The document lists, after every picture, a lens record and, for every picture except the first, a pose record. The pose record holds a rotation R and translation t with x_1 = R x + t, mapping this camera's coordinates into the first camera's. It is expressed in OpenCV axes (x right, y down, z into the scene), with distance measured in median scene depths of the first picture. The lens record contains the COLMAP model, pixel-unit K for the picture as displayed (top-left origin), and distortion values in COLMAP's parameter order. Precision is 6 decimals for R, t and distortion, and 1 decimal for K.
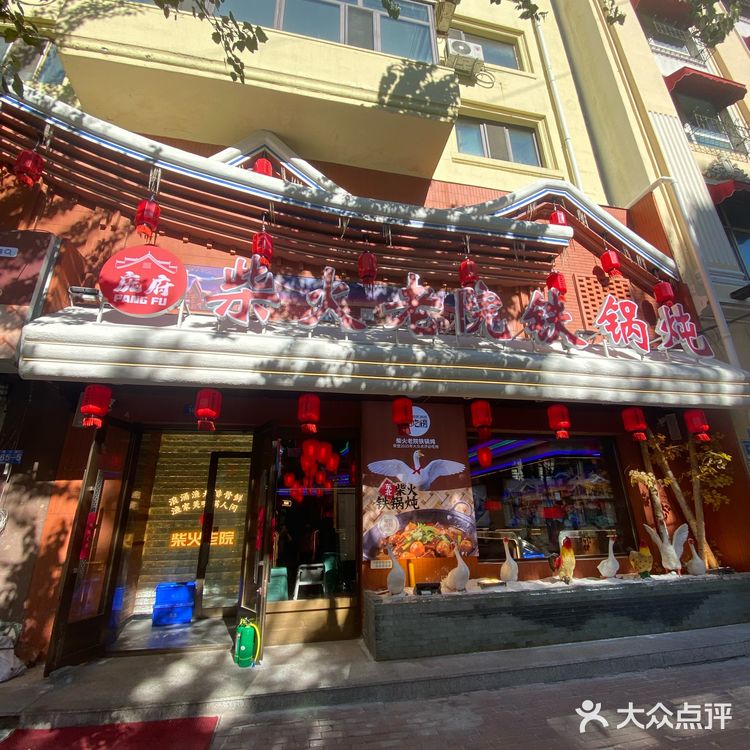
lens RADIAL K [[400.0, 0, 375.6], [0, 400.0, 367.3], [0, 0, 1]] dist [0.026760, -0.028849]
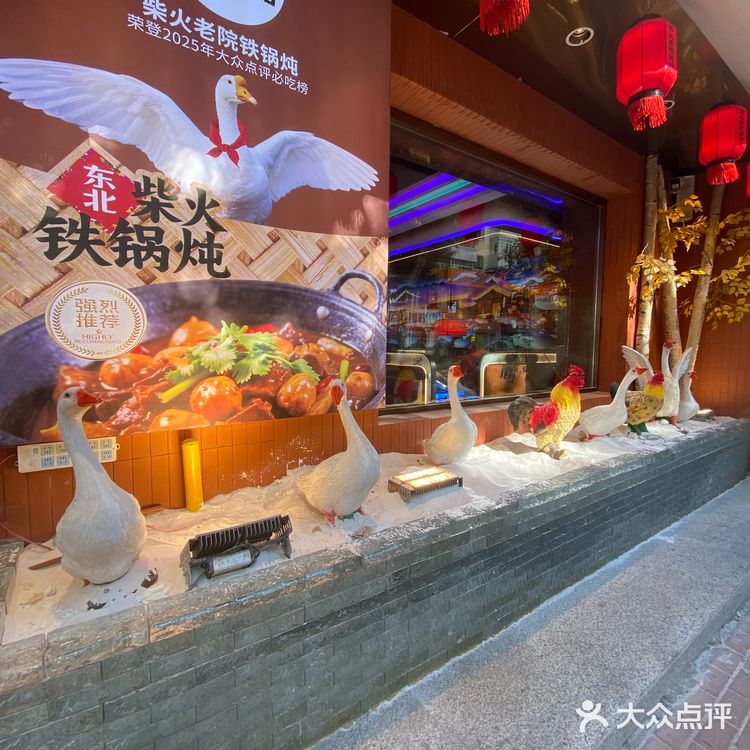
lens RADIAL K [[400.0, 0, 375.6], [0, 400.0, 367.3], [0, 0, 1]] dist [0.026760, -0.028849]
pose [[0.922841, 0.006494, 0.385127, 0.094796], [-0.164896, 0.910265, 0.379773, 0.281922], [-0.348101, -0.413976, 0.841100, 0.682324]]
